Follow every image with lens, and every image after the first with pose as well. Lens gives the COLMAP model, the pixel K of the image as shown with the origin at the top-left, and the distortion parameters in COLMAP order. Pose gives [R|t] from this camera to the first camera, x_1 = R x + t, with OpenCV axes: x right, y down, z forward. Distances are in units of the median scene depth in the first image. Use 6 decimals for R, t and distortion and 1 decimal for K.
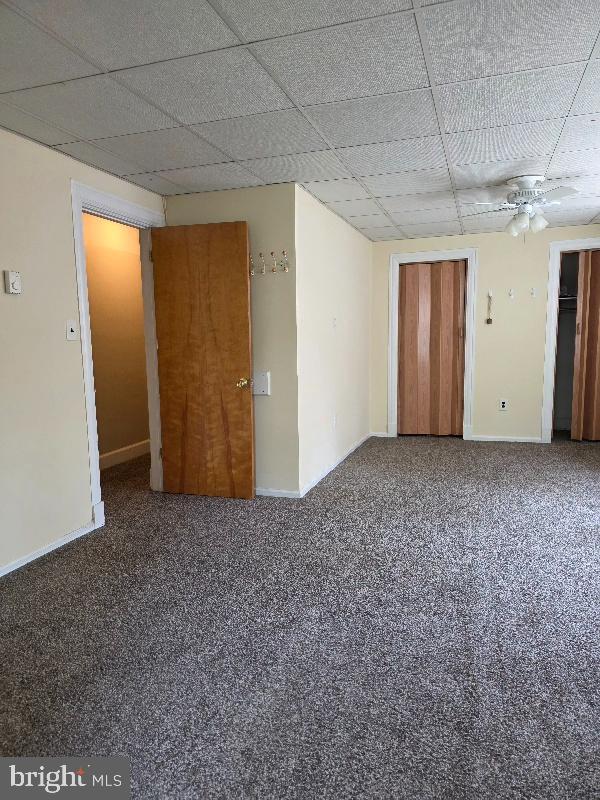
lens RADIAL K [[540.1, 0, 296.1], [0, 540.1, 403.7], [0, 0, 1]] dist [0.040490, -0.034724]
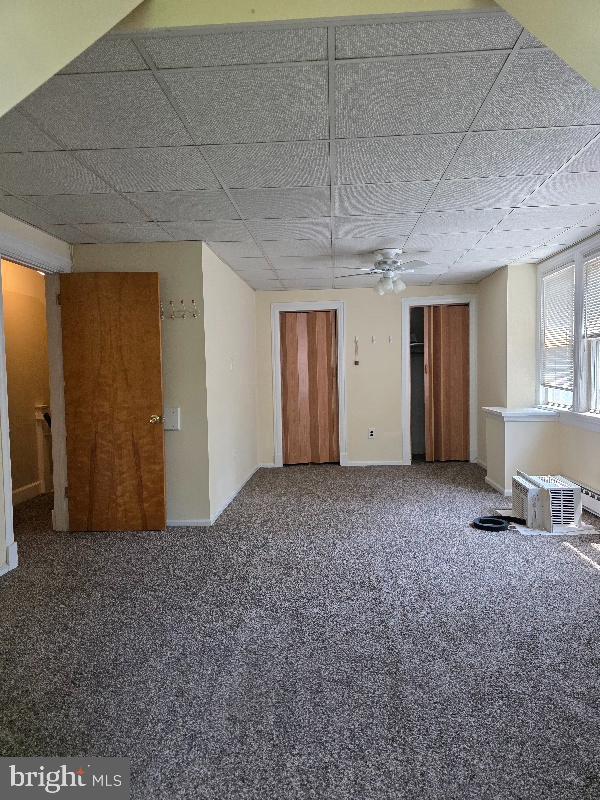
lens RADIAL K [[540.1, 0, 306.1], [0, 540.1, 395.5], [0, 0, 1]] dist [0.040490, -0.034724]
pose [[0.960533, -0.015054, 0.277757, -0.112048], [0.039416, 0.995825, -0.082334, 0.015307], [-0.275358, 0.090032, 0.957117, -0.114614]]
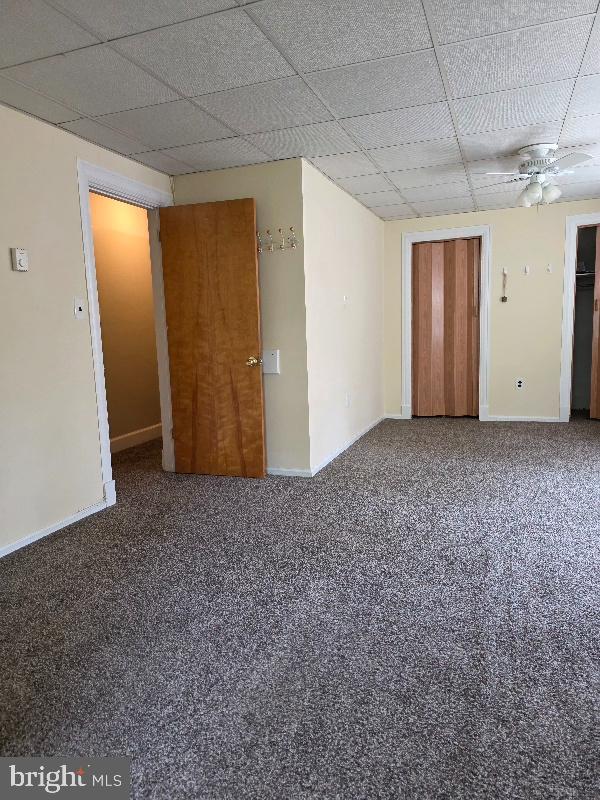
lens RADIAL K [[540.1, 0, 298.2], [0, 540.1, 396.4], [0, 0, 1]] dist [0.040490, -0.034724]
pose [[0.999469, -0.012327, -0.030173, 0.015715], [0.012432, 0.999917, 0.003274, 0.024585], [0.030130, -0.003647, 0.999539, 0.007602]]
